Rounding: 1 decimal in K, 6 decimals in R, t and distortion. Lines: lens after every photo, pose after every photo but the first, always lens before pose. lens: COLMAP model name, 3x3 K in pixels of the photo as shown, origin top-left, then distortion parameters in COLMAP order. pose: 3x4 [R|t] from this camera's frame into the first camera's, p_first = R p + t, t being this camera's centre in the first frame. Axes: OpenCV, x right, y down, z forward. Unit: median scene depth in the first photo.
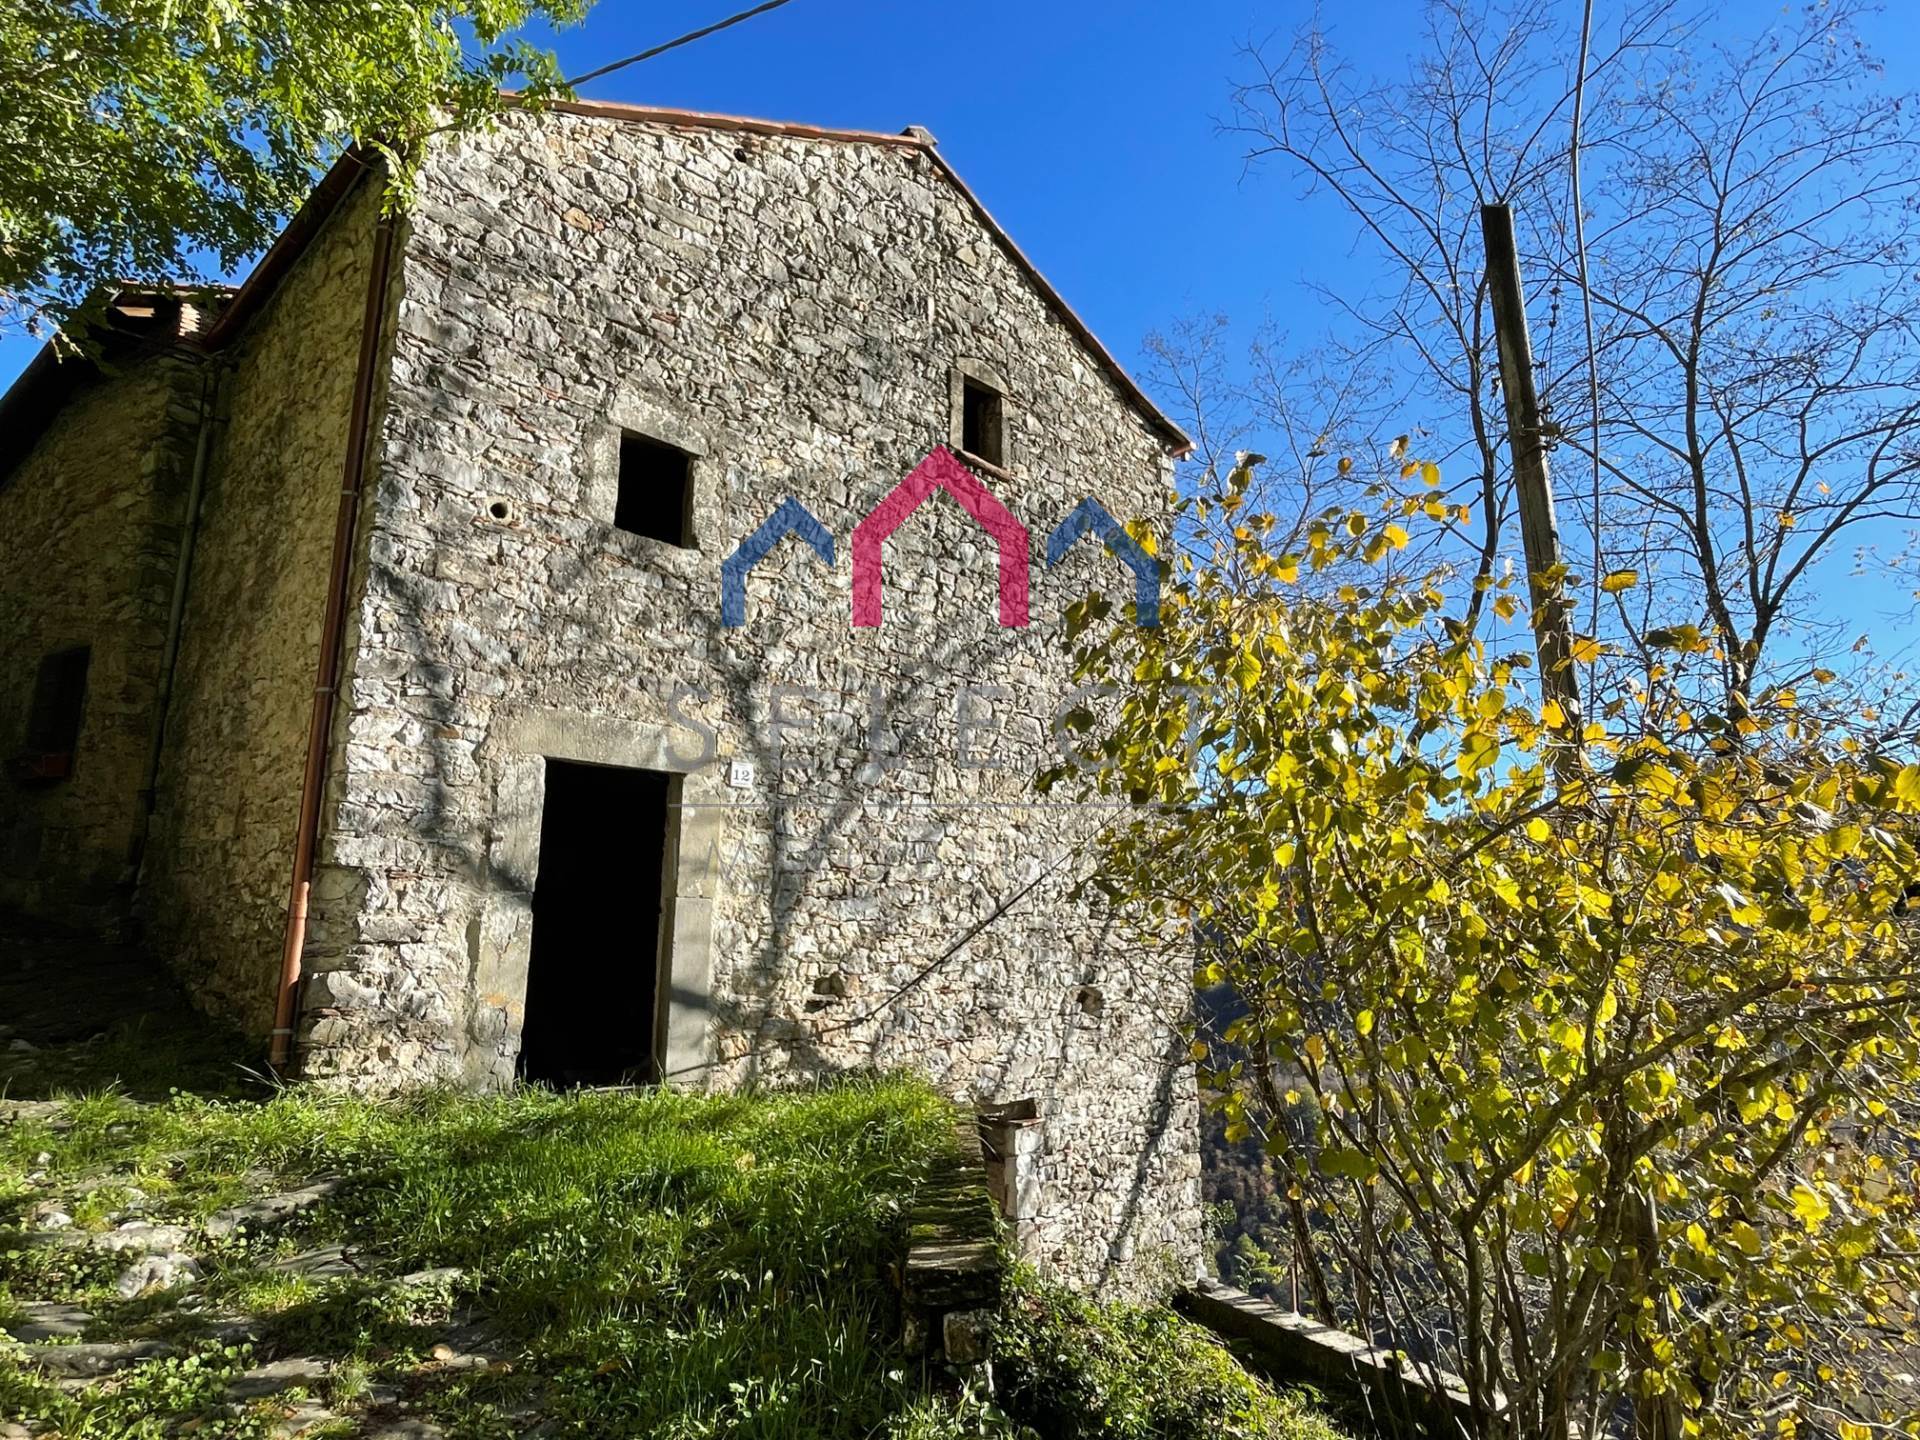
lens RADIAL K [[1081.7, 0, 955.1], [0, 1081.7, 706.3], [0, 0, 1]] dist [-0.001205, -0.000994]
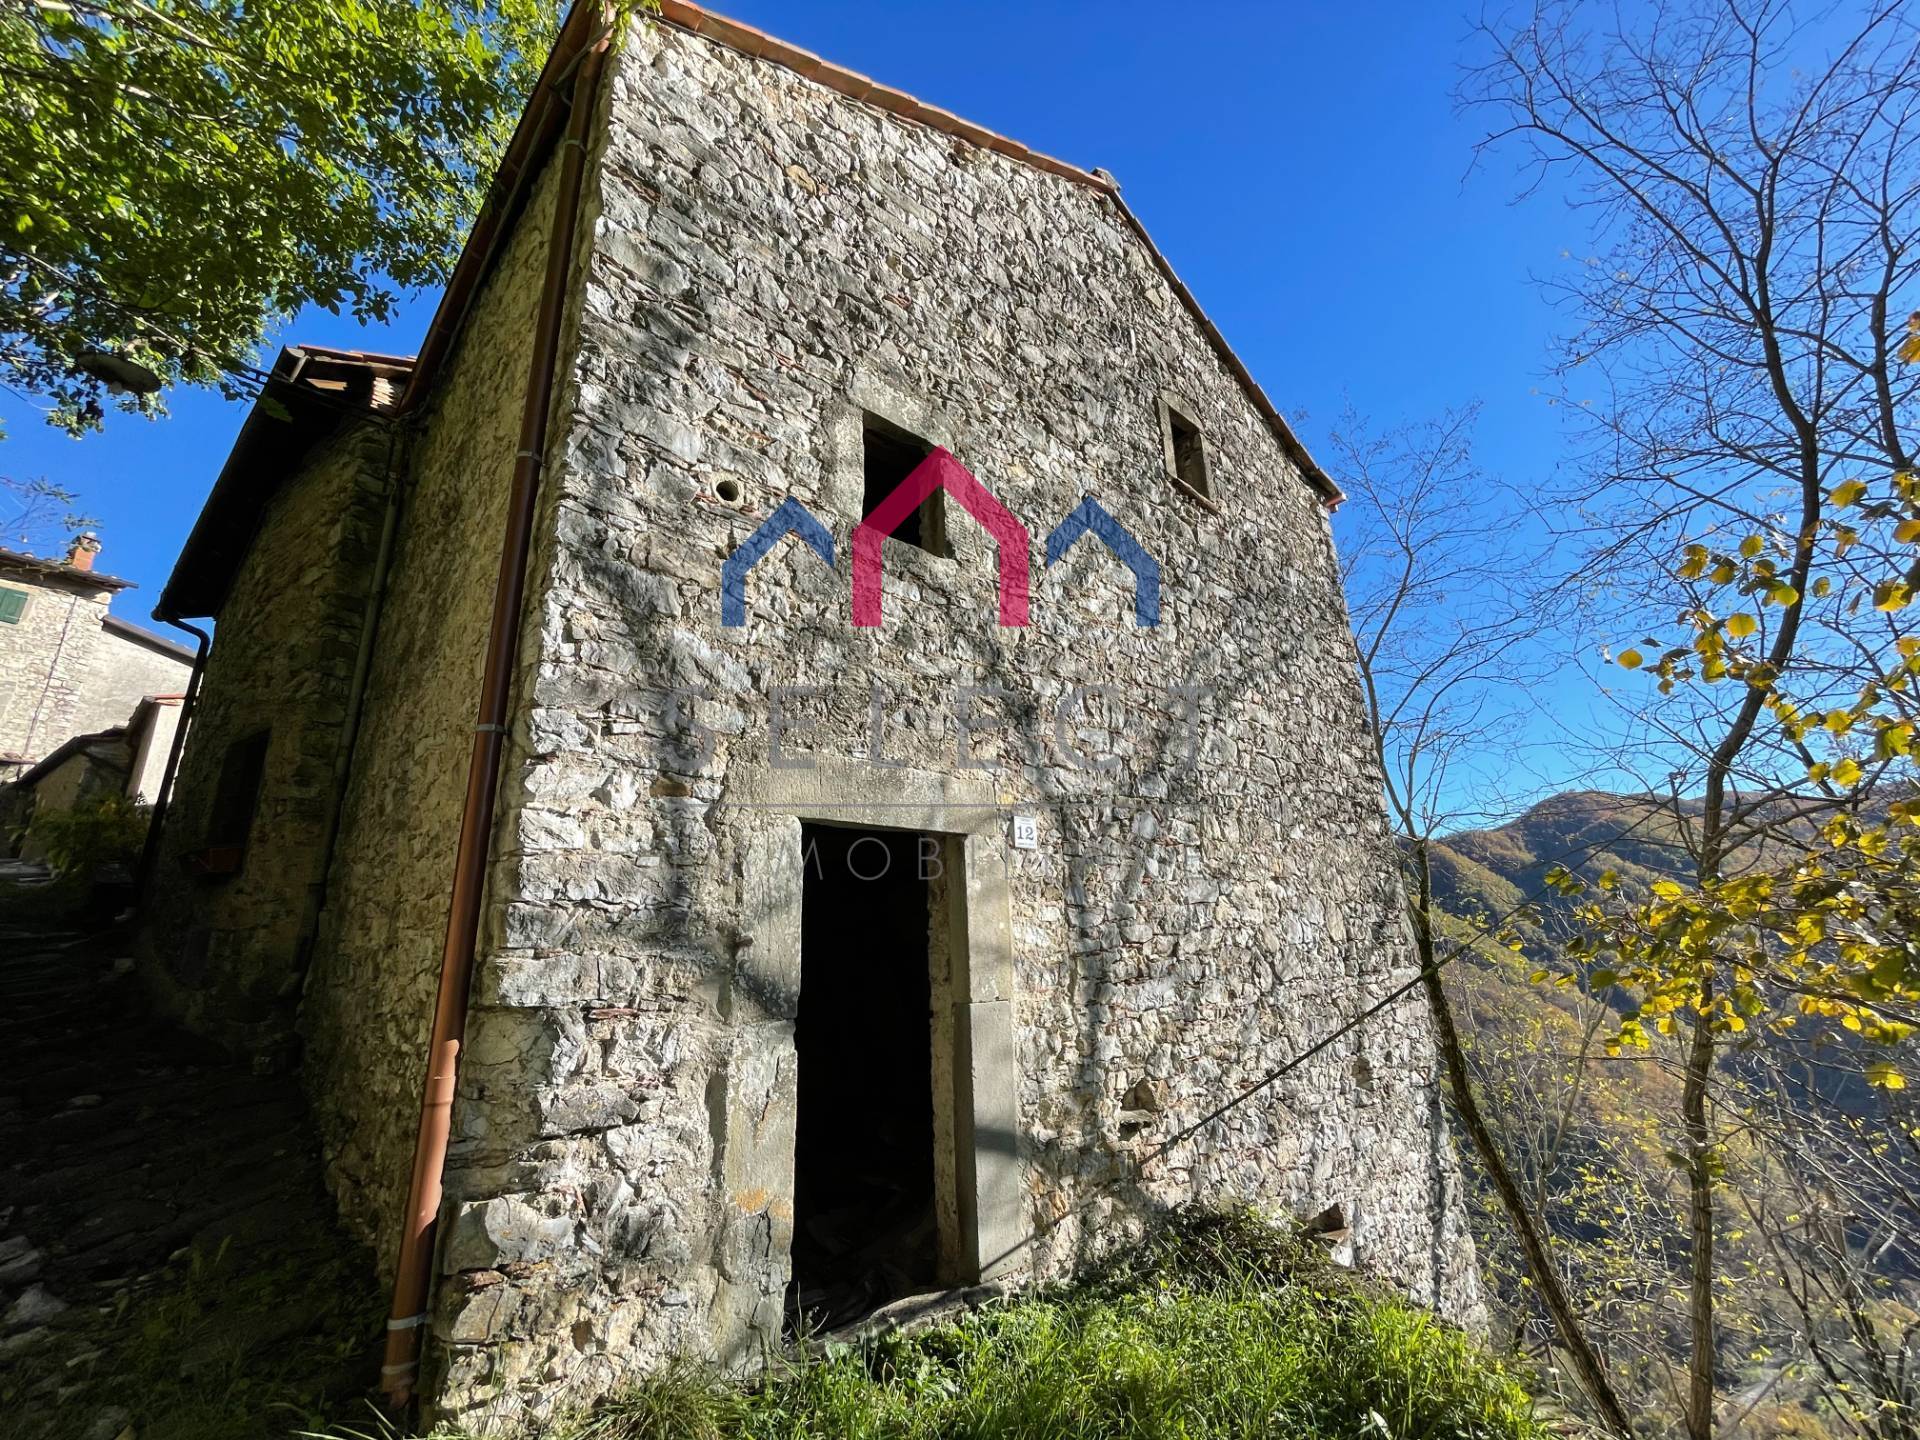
lens RADIAL K [[779.5, 0, 958.6], [0, 779.5, 715.7], [0, 0, 1]] dist [-0.003573, 0.000067]
pose [[0.998088, -0.052576, -0.032497, -0.207782], [0.049556, 0.994921, -0.087614, 0.024112], [0.036938, 0.085836, 0.995624, 0.396110]]
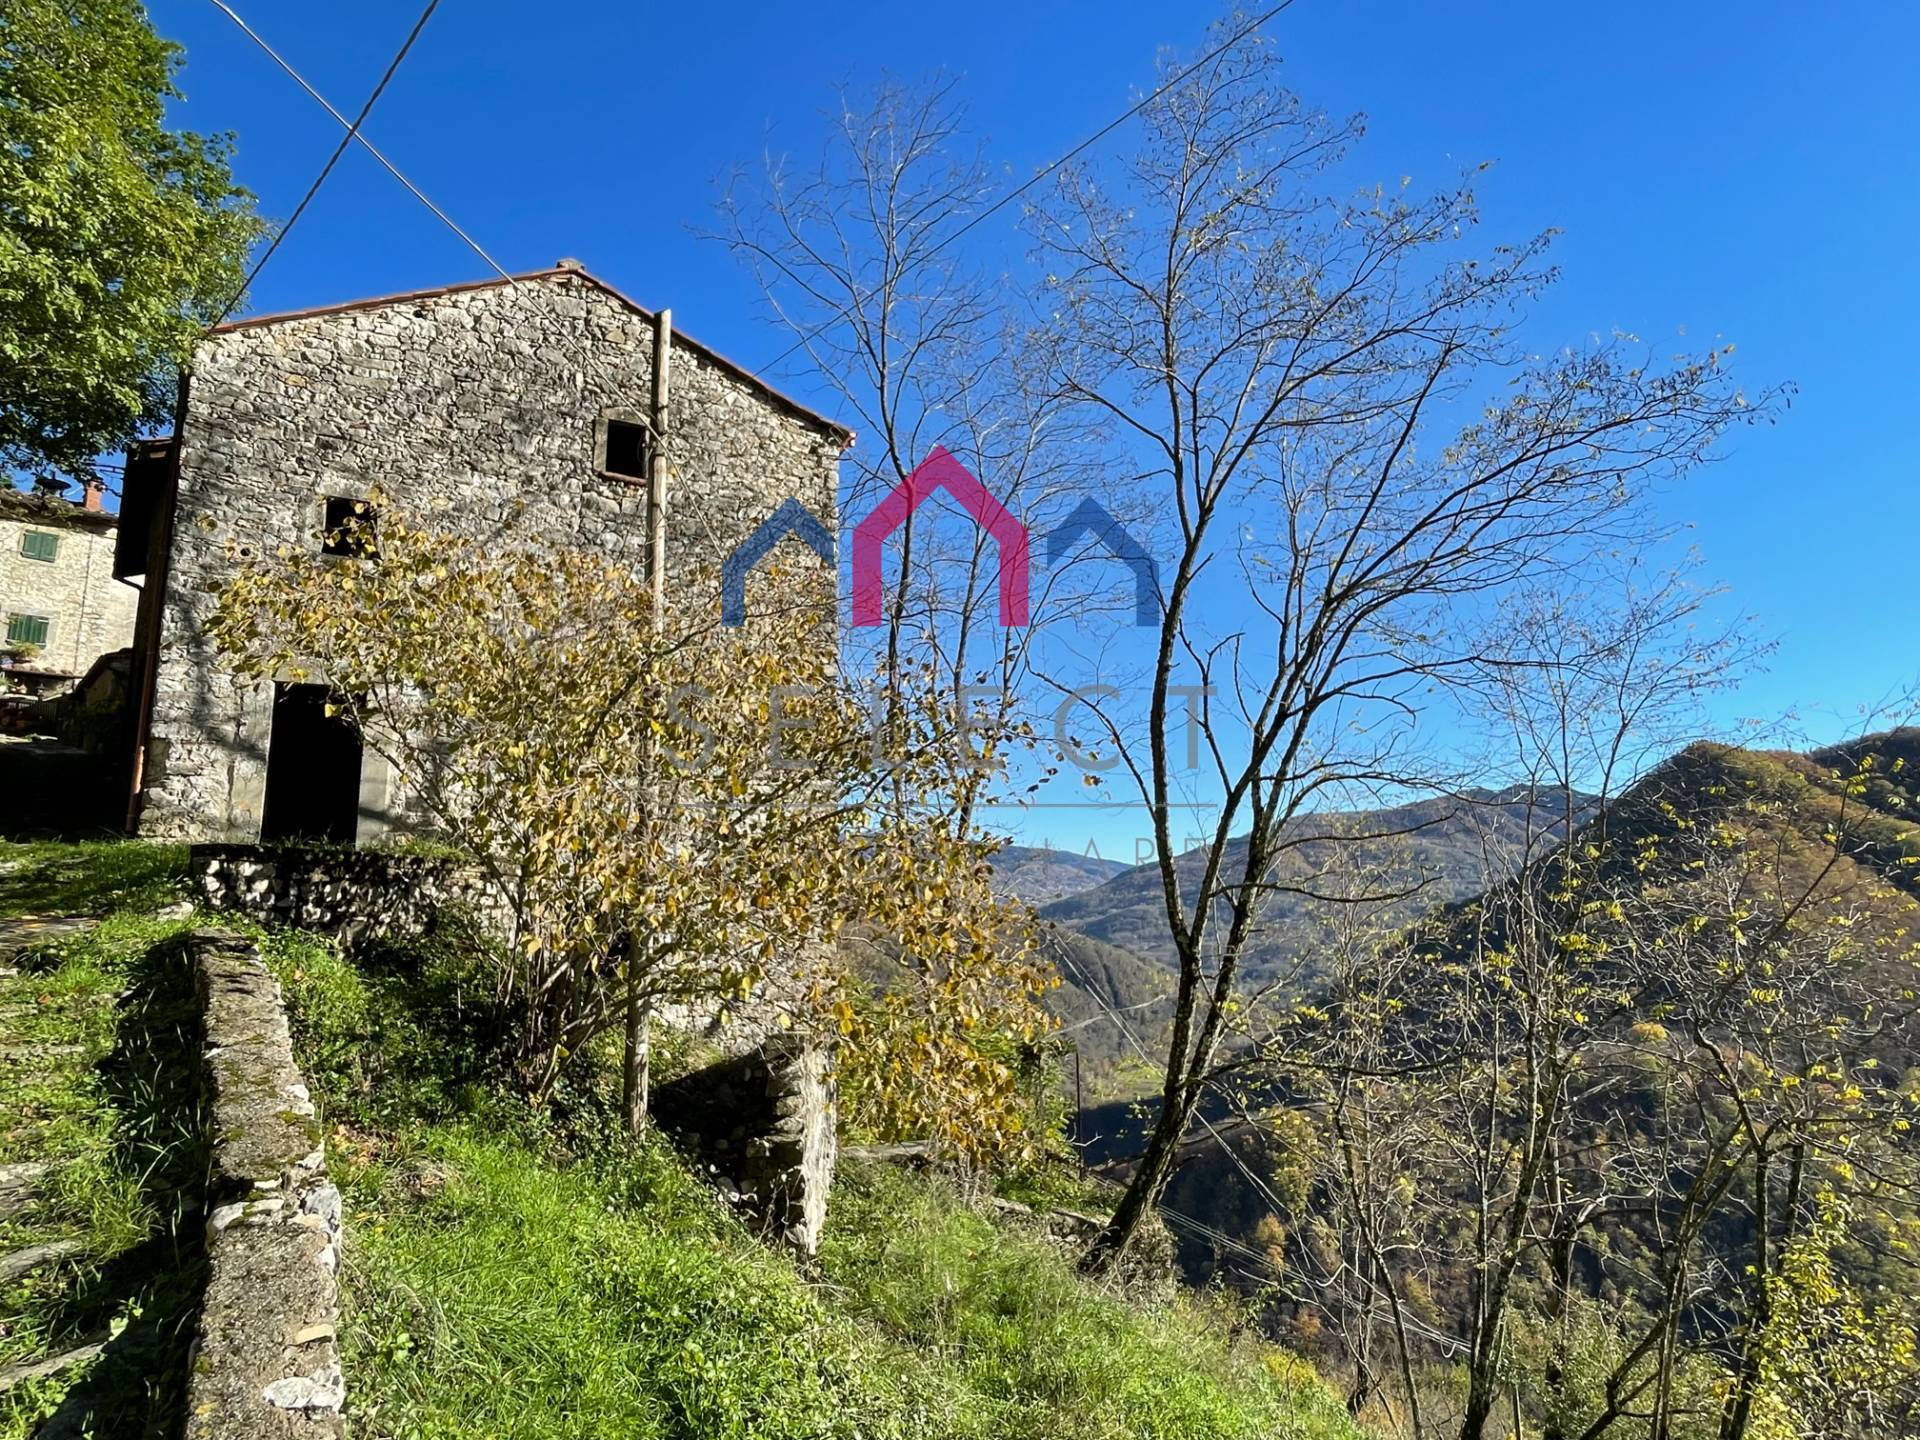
lens RADIAL K [[1086.3, 0, 958.4], [0, 1086.3, 714.3], [0, 0, 1]] dist [-0.008124, -0.001449]
pose [[0.966886, -0.072410, -0.244722, 0.993156], [0.080303, 0.996518, 0.022416, 0.127641], [0.242247, -0.041325, 0.969334, -0.432532]]
